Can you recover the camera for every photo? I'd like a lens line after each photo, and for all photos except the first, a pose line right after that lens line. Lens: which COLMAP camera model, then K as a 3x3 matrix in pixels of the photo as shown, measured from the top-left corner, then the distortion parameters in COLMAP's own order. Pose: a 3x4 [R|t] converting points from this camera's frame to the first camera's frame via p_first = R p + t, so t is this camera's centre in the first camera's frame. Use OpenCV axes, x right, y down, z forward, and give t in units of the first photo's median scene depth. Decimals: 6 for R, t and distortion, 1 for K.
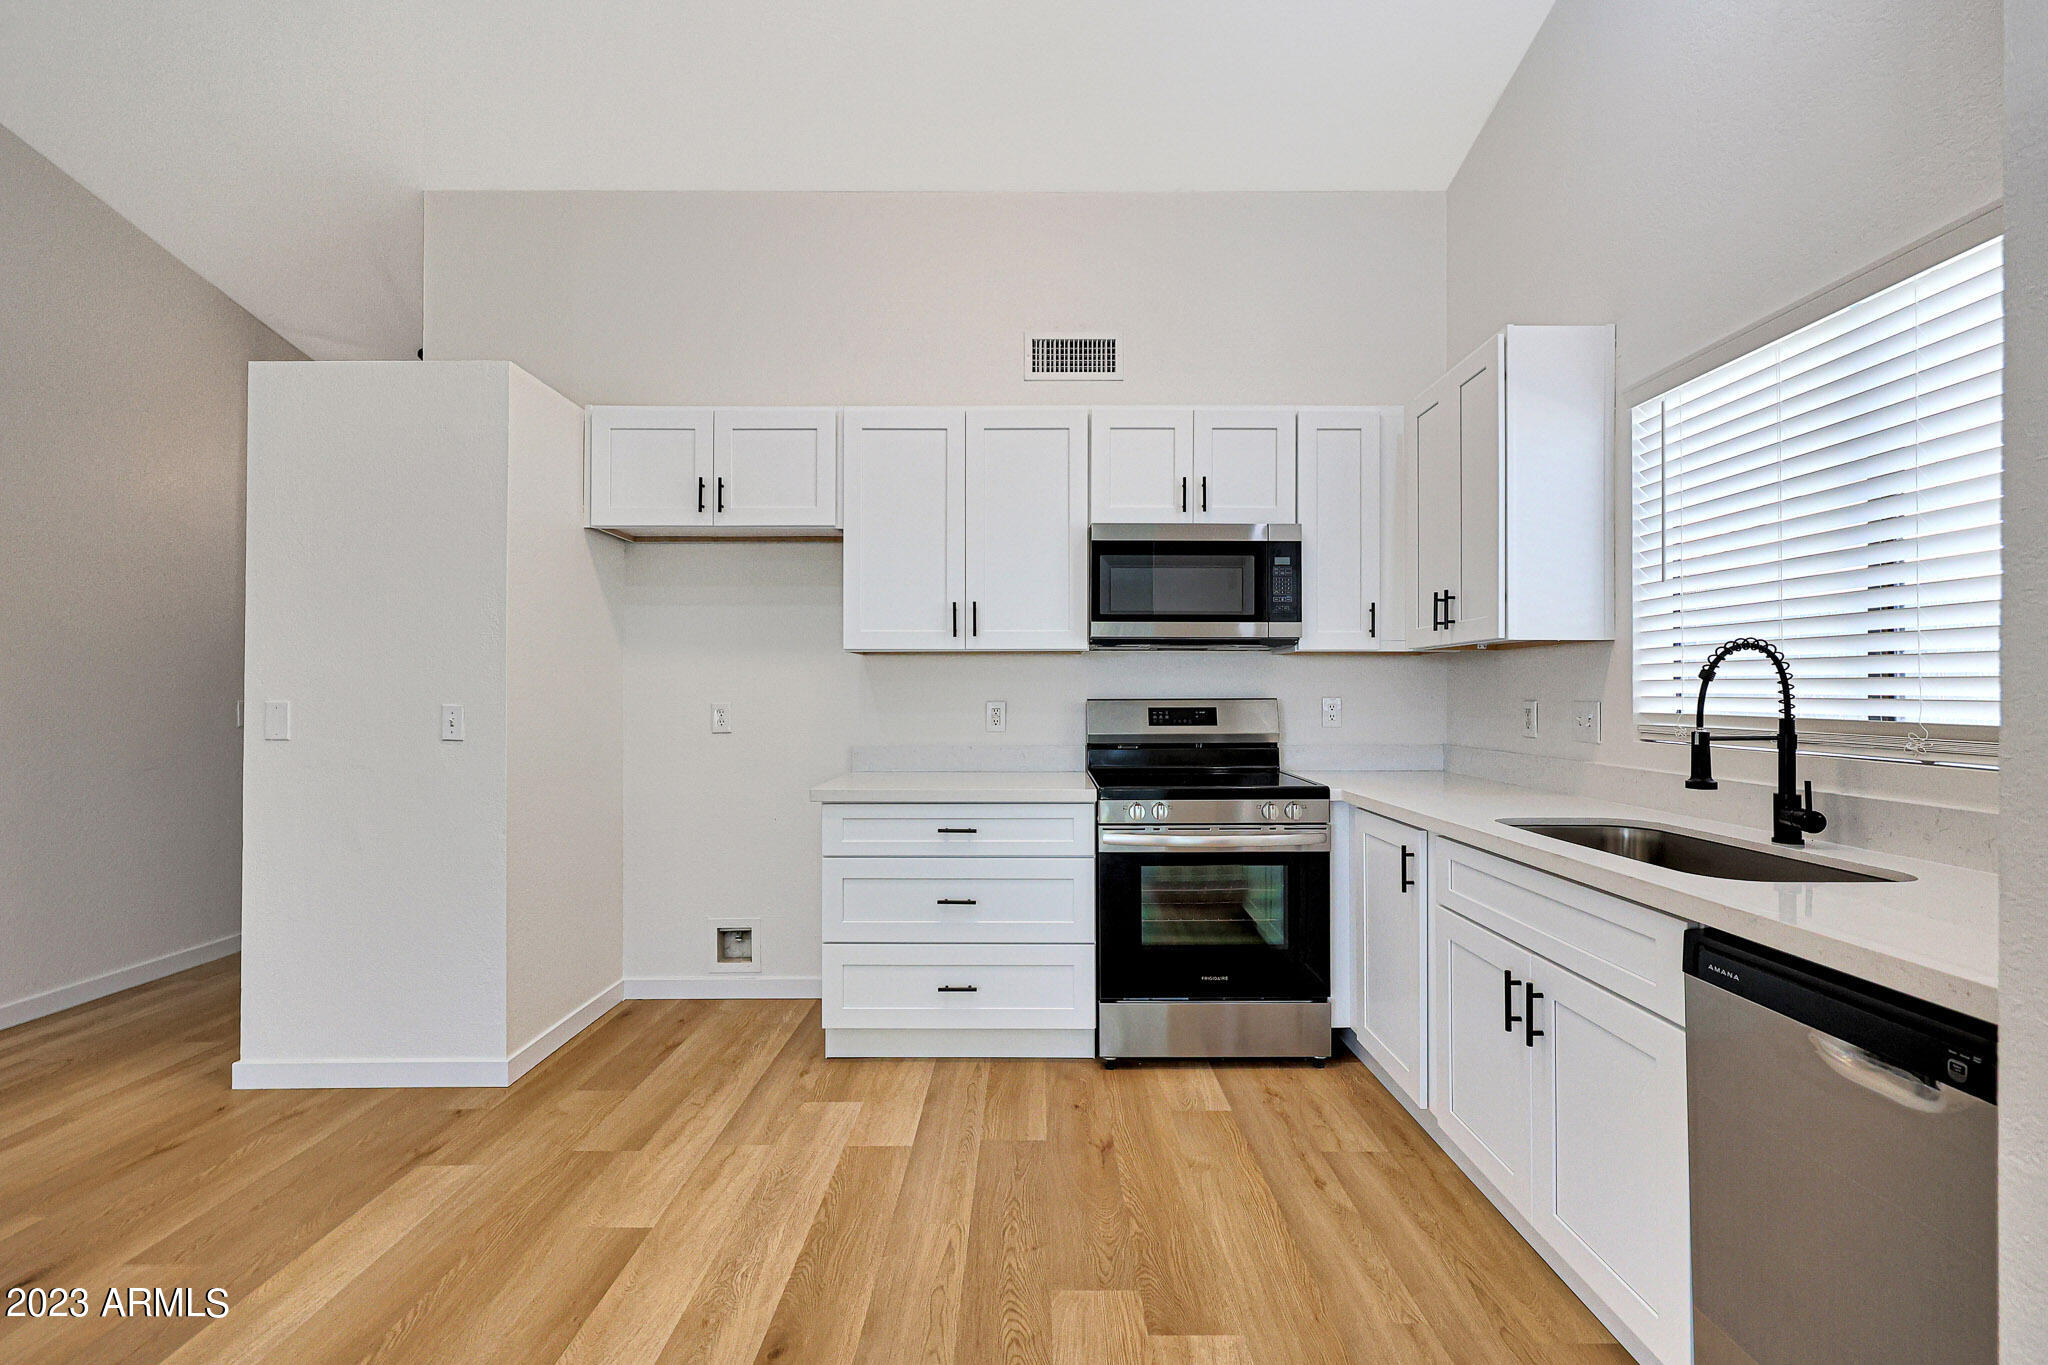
lens RADIAL K [[830.8, 0, 1034.8], [0, 830.8, 692.2], [0, 0, 1]] dist [-0.000219, -0.000008]
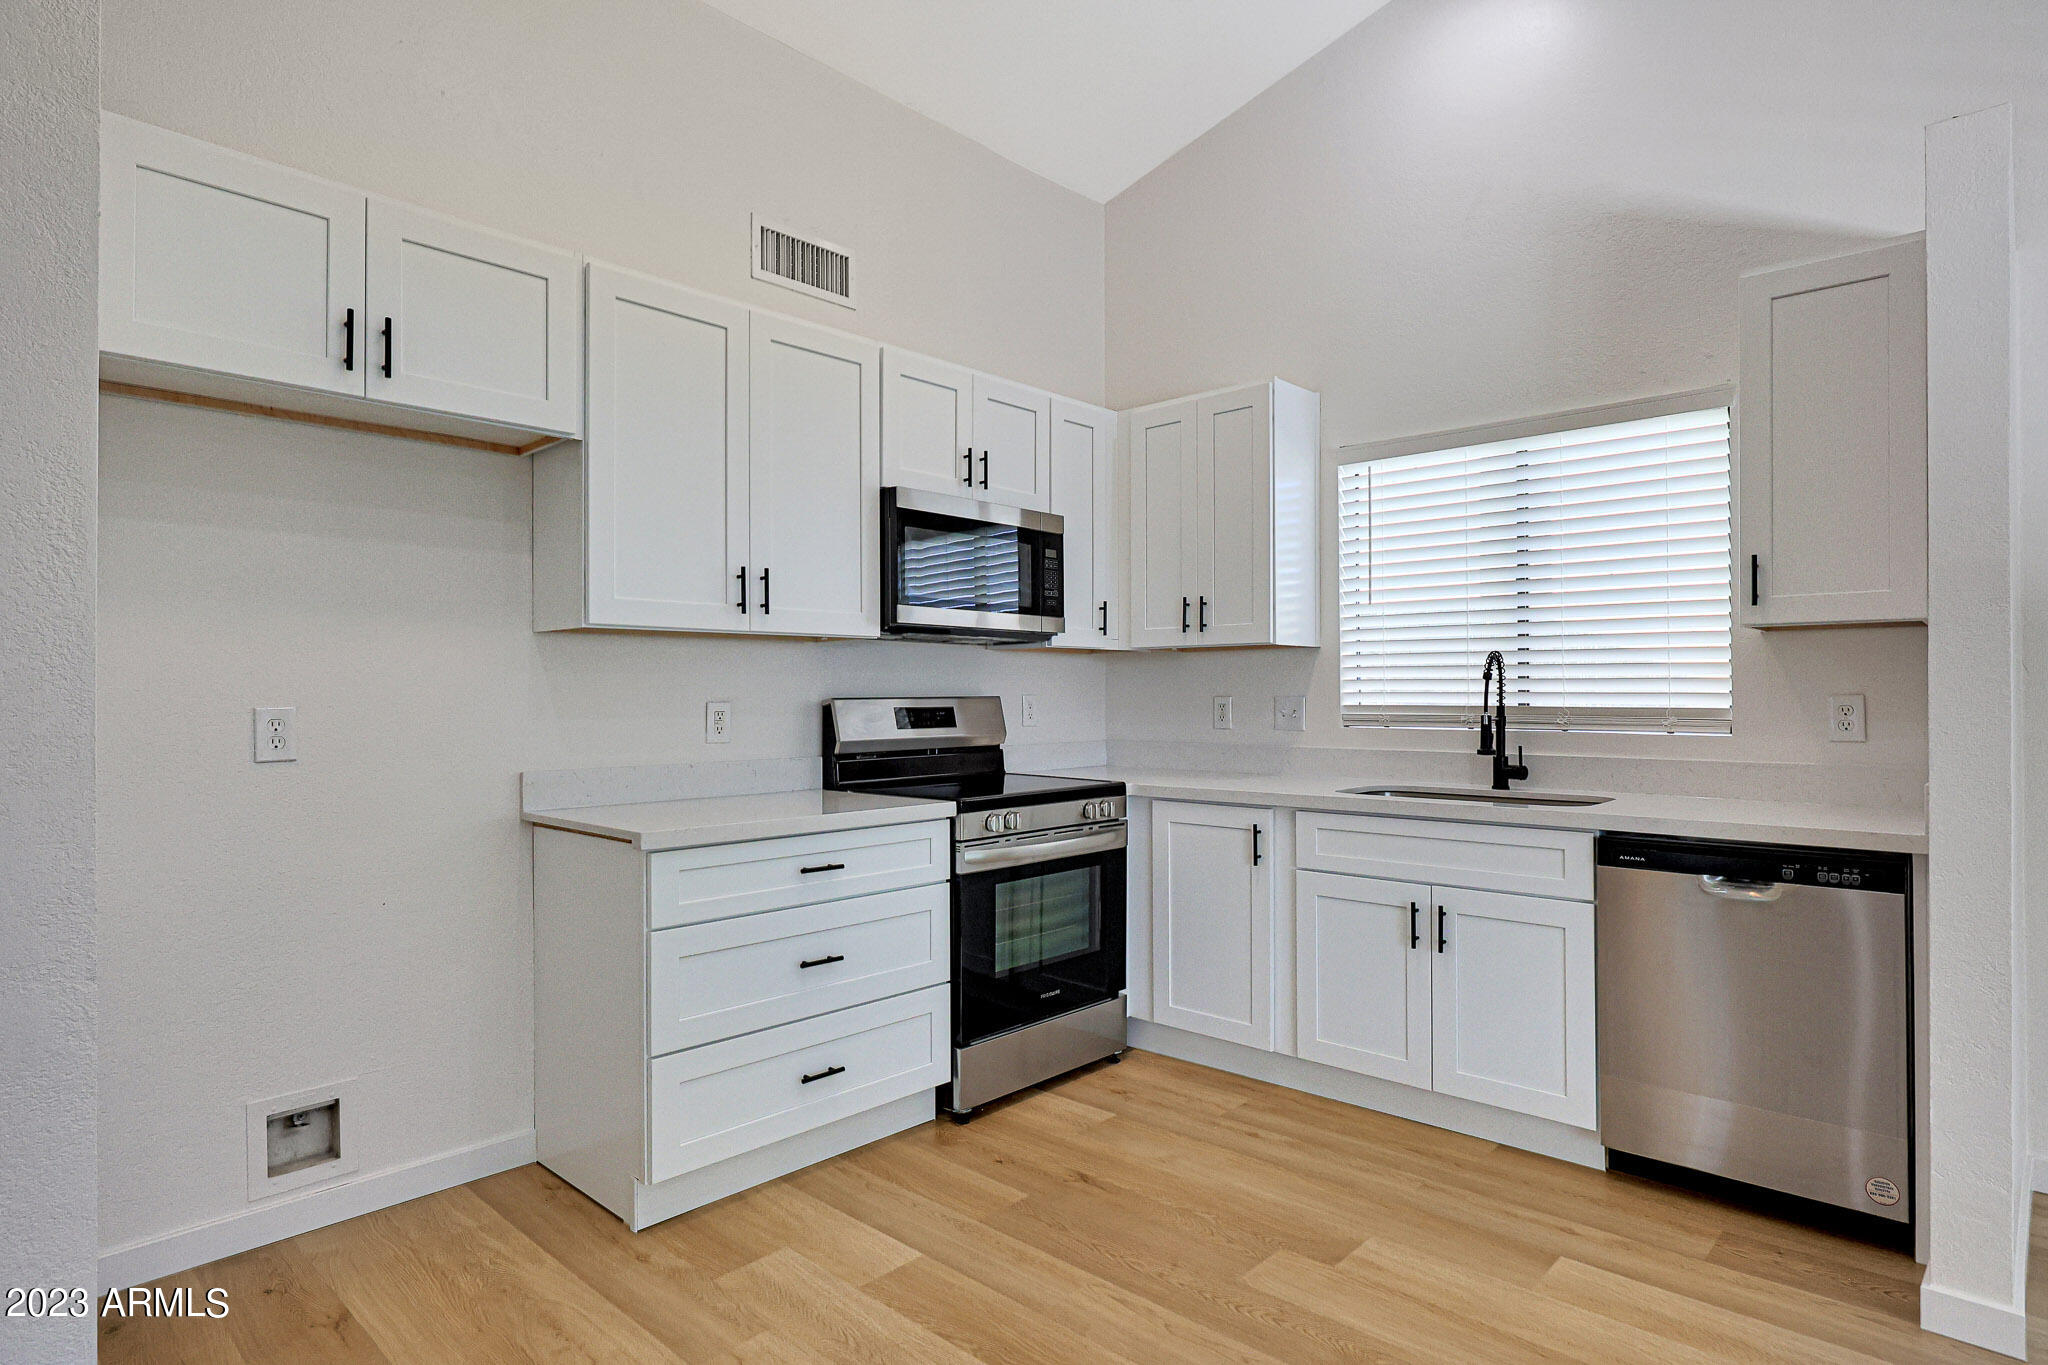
lens RADIAL K [[1093.8, 0, 1017.5], [0, 1093.8, 692.0], [0, 0, 1]] dist [0.000593, -0.000089]
pose [[0.689973, 0.000073, 0.723835, -0.704716], [0.001539, 0.999998, -0.001568, 0.005425], [-0.723833, 0.002196, 0.689971, 0.172889]]
